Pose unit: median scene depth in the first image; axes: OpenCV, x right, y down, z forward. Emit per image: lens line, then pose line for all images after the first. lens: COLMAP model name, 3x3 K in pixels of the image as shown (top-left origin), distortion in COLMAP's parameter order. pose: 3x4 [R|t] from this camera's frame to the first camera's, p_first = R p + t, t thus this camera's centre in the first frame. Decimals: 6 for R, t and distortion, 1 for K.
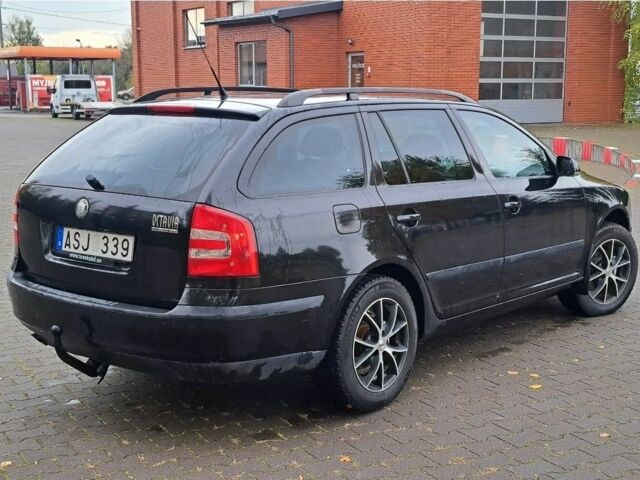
lens RADIAL K [[1008.3, 0, 320.0], [0, 1008.3, 240.0], [0, 0, 1]] dist [0.290378, -1.124113]
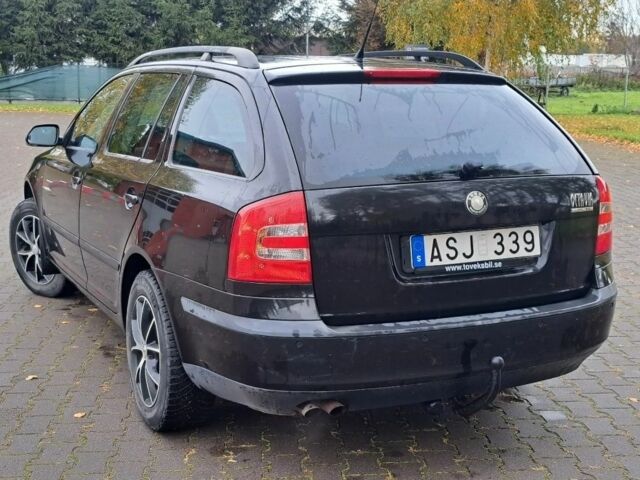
lens RADIAL K [[1014.7, 0, 324.3], [0, 1014.7, 252.4], [0, 0, 1]] dist [0.313184, -1.403945]
pose [[0.386182, -0.159437, 0.908539, -0.998049], [0.135269, 0.984089, 0.115198, -0.100375], [-0.912450, 0.078410, 0.401605, 0.796963]]
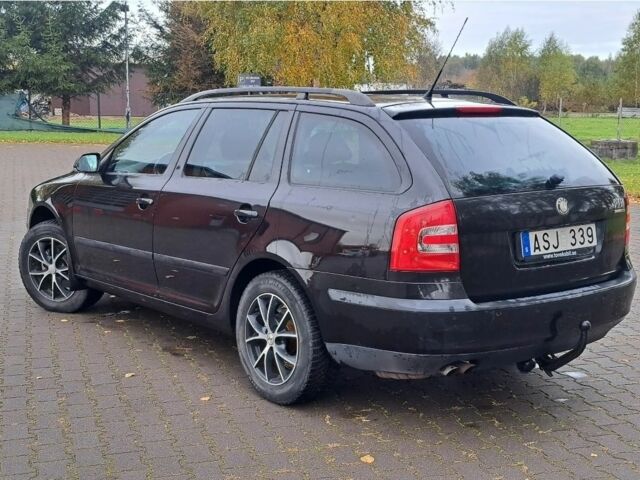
lens RADIAL K [[1042.4, 0, 320.0], [0, 1042.4, 240.0], [0, 0, 1]] dist [0.300042, -1.297533]
pose [[0.164139, -0.133250, 0.977396, -1.327369], [0.145804, 0.983228, 0.109559, -0.151524], [-0.975602, 0.124525, 0.180815, 1.053544]]
